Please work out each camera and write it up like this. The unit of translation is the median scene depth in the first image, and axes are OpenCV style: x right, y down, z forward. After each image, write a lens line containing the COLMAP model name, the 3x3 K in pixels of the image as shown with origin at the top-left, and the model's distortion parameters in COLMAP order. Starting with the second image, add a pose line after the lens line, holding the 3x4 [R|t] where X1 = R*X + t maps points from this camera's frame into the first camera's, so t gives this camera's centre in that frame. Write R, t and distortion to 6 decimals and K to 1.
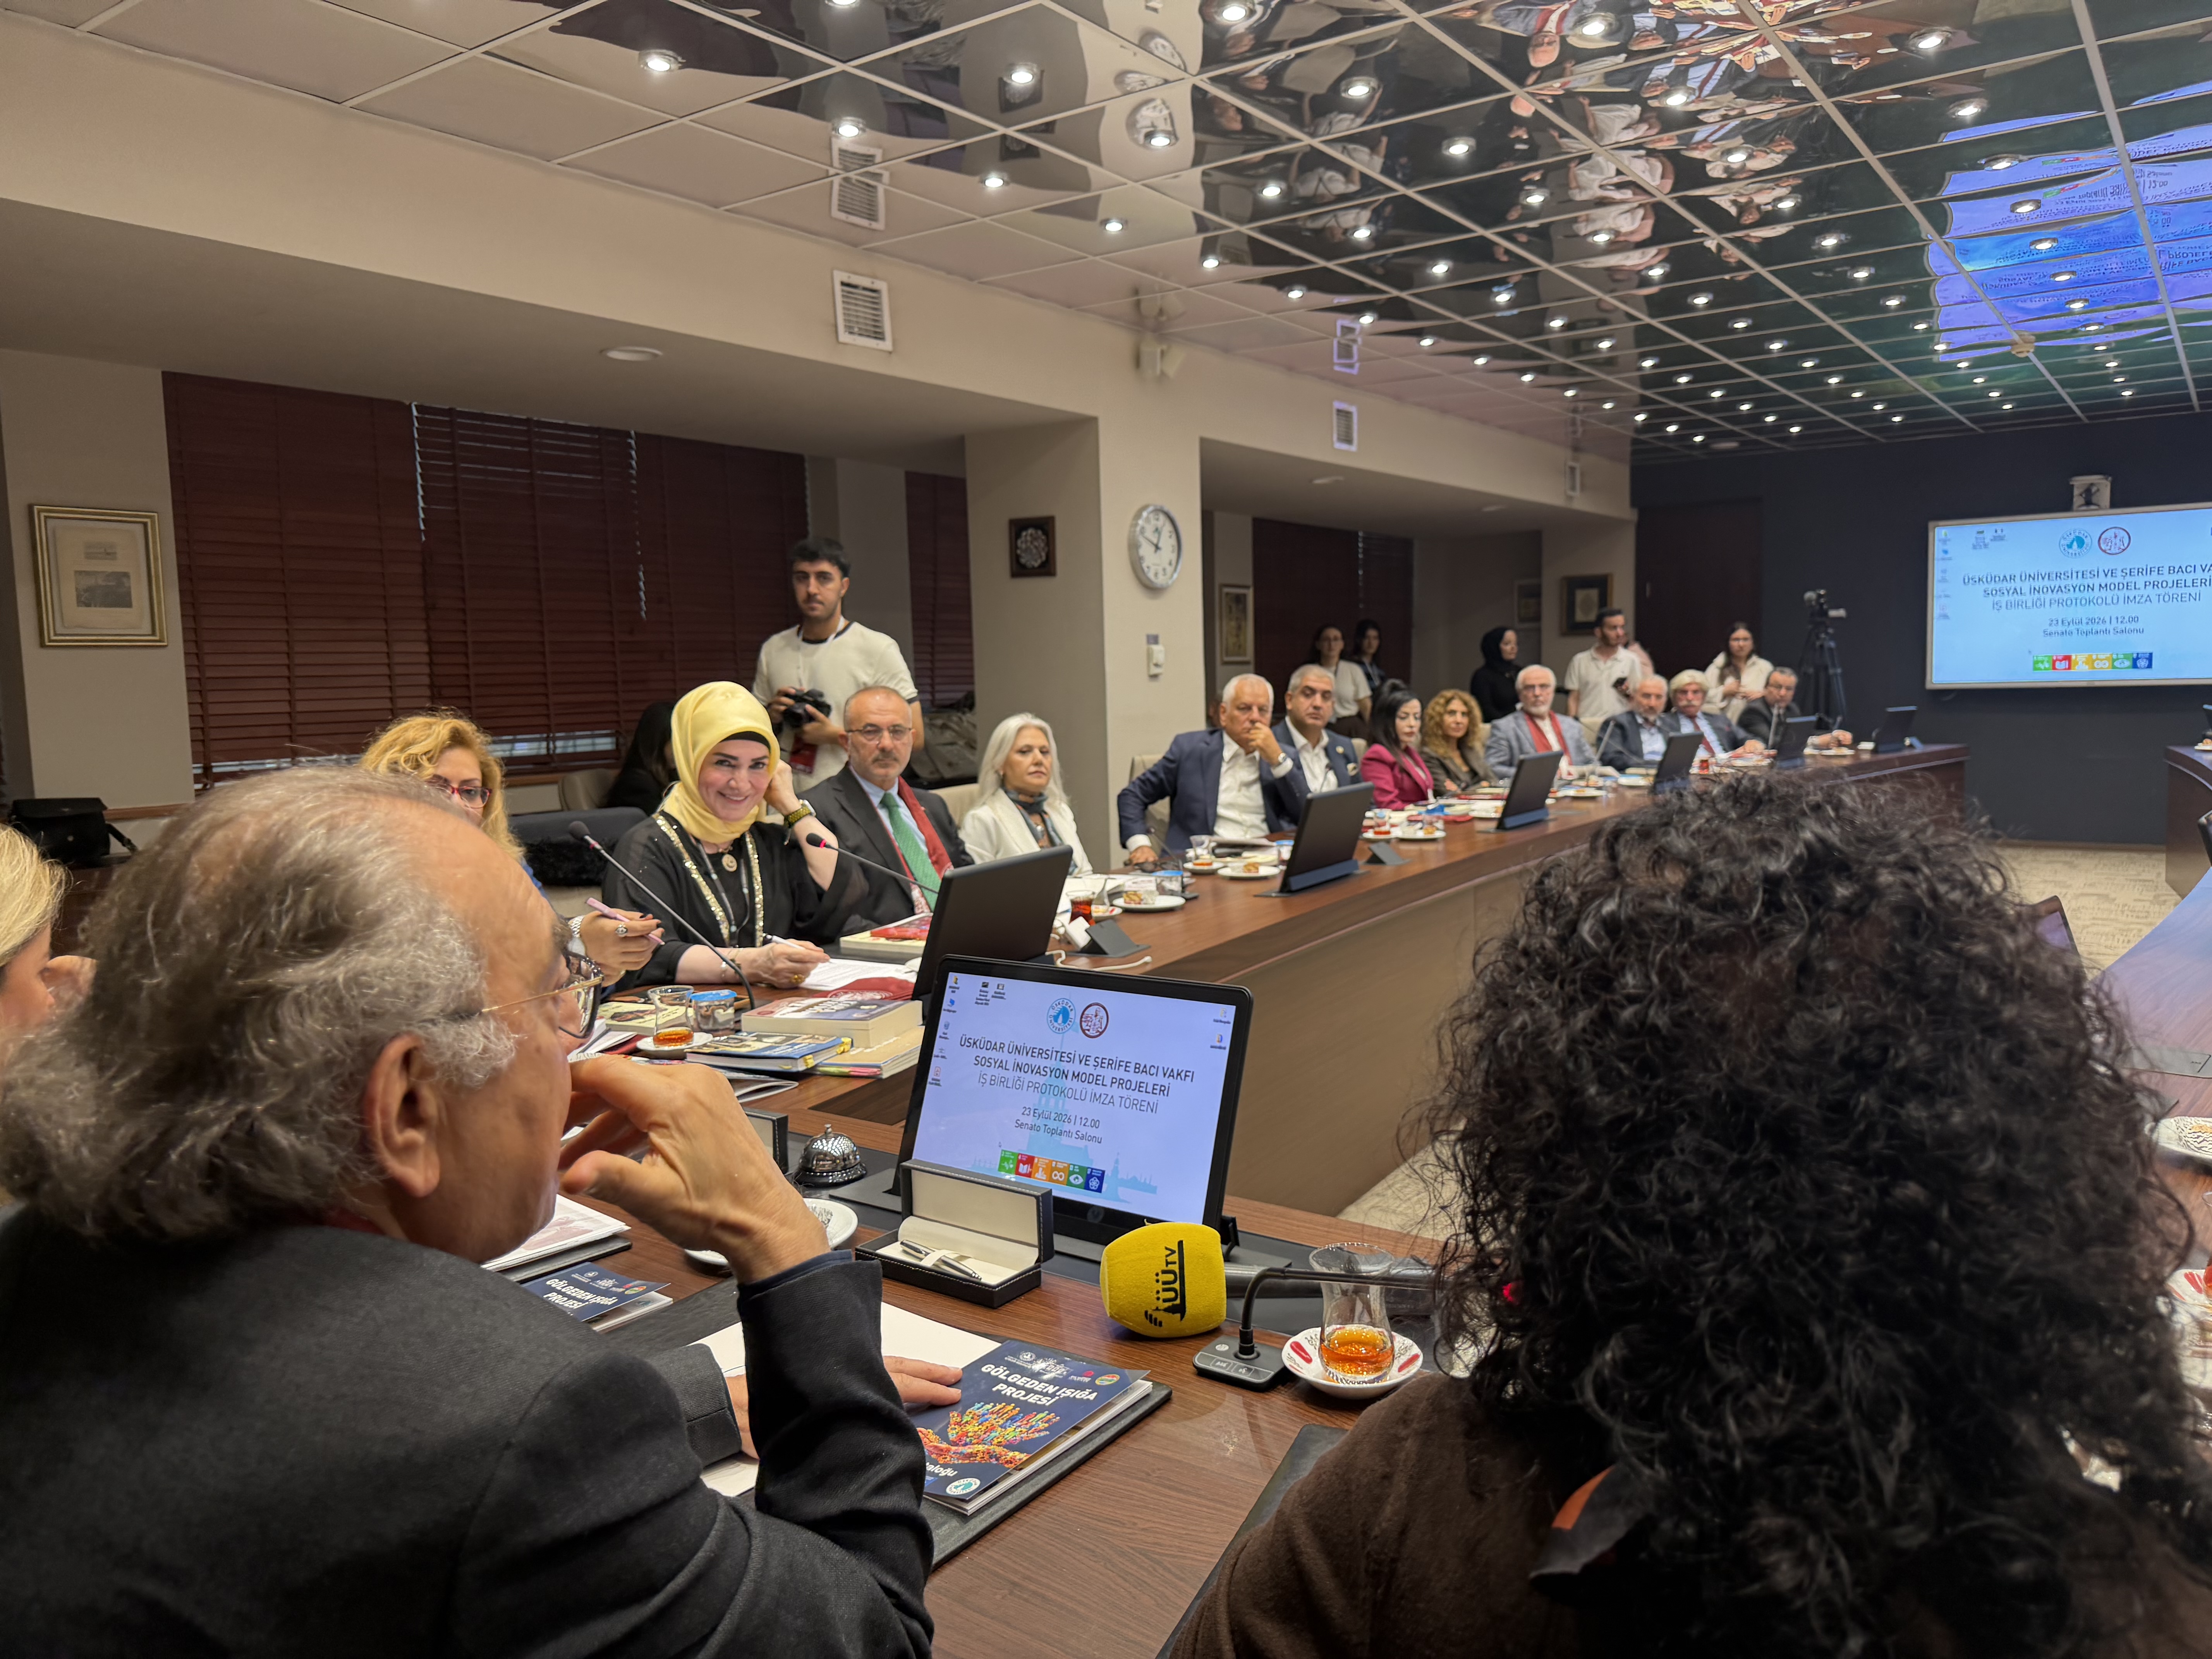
lens RADIAL K [[1587.7, 0, 1071.7], [0, 1587.7, 947.6], [0, 0, 1]] dist [0.052380, -0.077619]
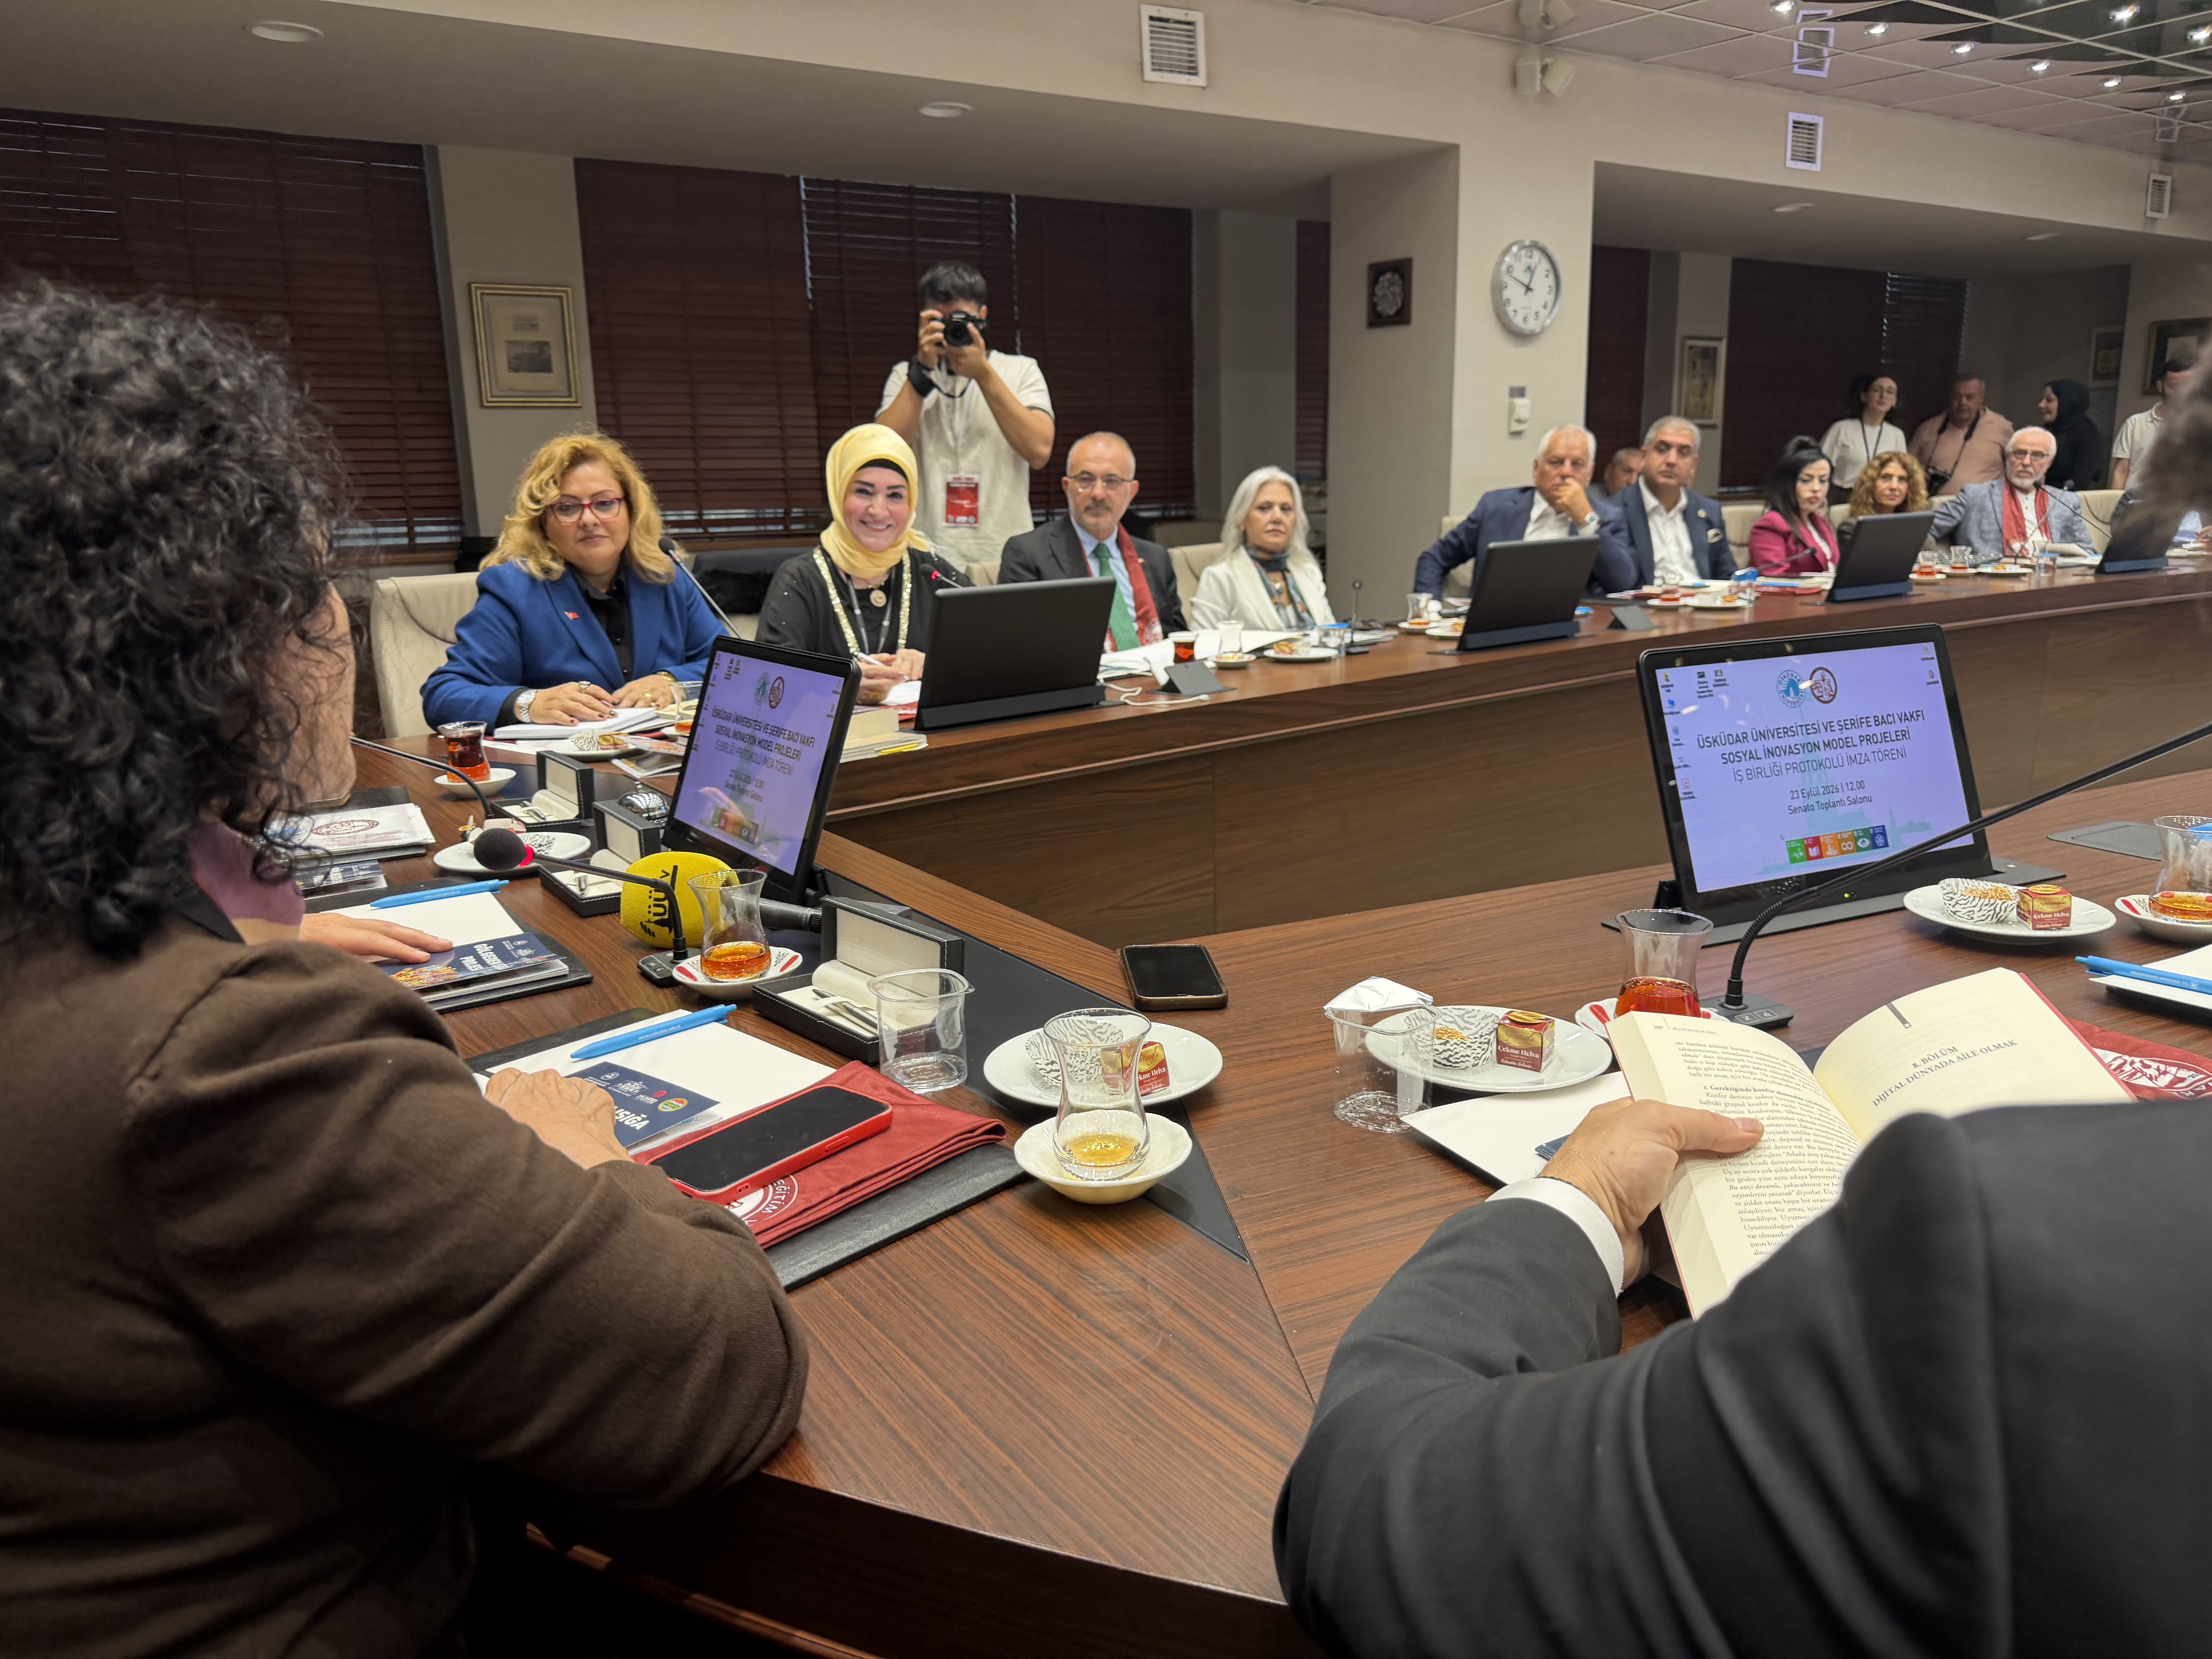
lens RADIAL K [[1587.7, 0, 1058.8], [0, 1587.7, 846.5], [0, 0, 1]] dist [0.052380, -0.077619]
pose [[0.931069, 0.086872, -0.354351, 0.177771], [-0.062900, 0.994917, 0.078641, 0.011778], [0.359382, -0.050932, 0.931800, 0.043455]]
